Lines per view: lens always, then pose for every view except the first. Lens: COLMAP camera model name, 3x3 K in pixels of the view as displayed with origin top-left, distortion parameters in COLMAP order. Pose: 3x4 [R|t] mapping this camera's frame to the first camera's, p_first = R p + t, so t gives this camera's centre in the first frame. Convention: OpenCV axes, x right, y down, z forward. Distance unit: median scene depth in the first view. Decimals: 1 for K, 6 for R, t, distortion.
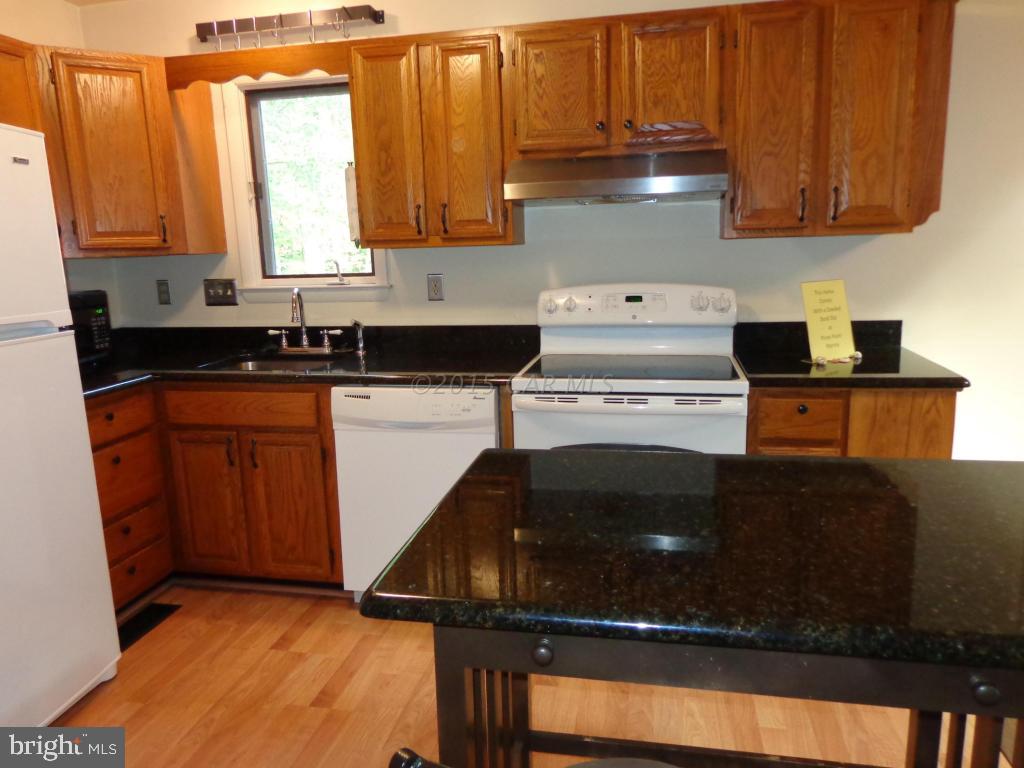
lens RADIAL K [[722.2, 0, 510.4], [0, 722.2, 383.2], [0, 0, 1]] dist [0.000134, 0.004941]
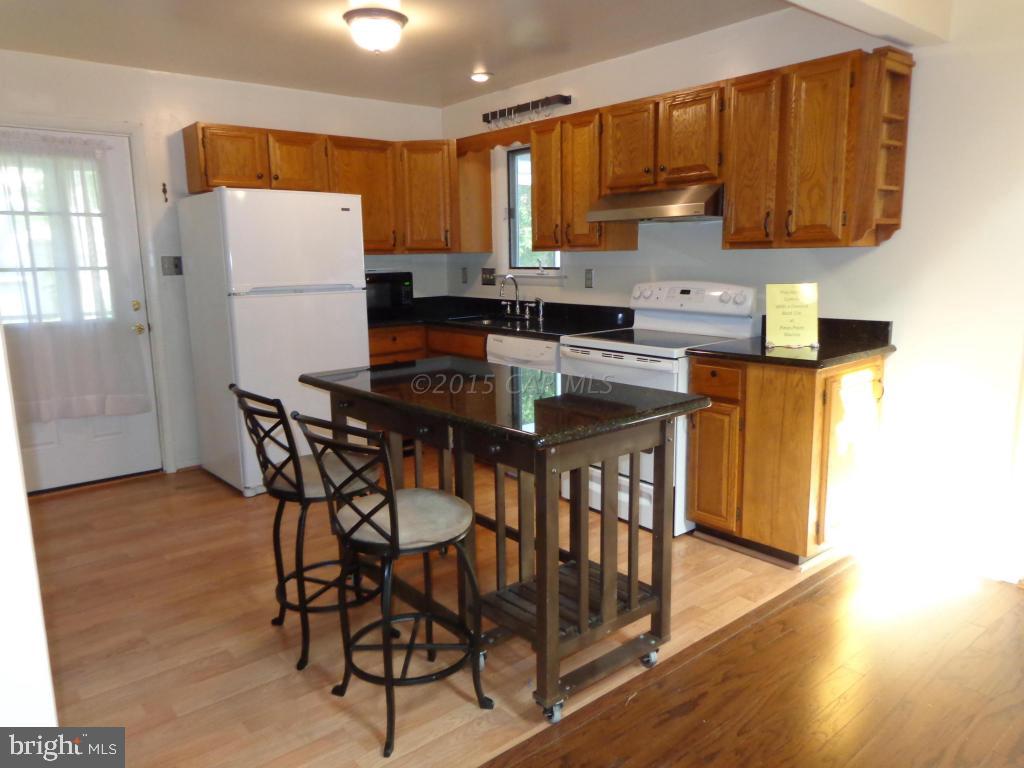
lens RADIAL K [[722.2, 0, 515.2], [0, 722.2, 383.1], [0, 0, 1]] dist [0.000134, 0.004941]
pose [[0.783918, 0.127558, -0.607620, 0.821441], [-0.123979, 0.991118, 0.048115, 0.029917], [0.608360, 0.037614, 0.792769, -0.285406]]
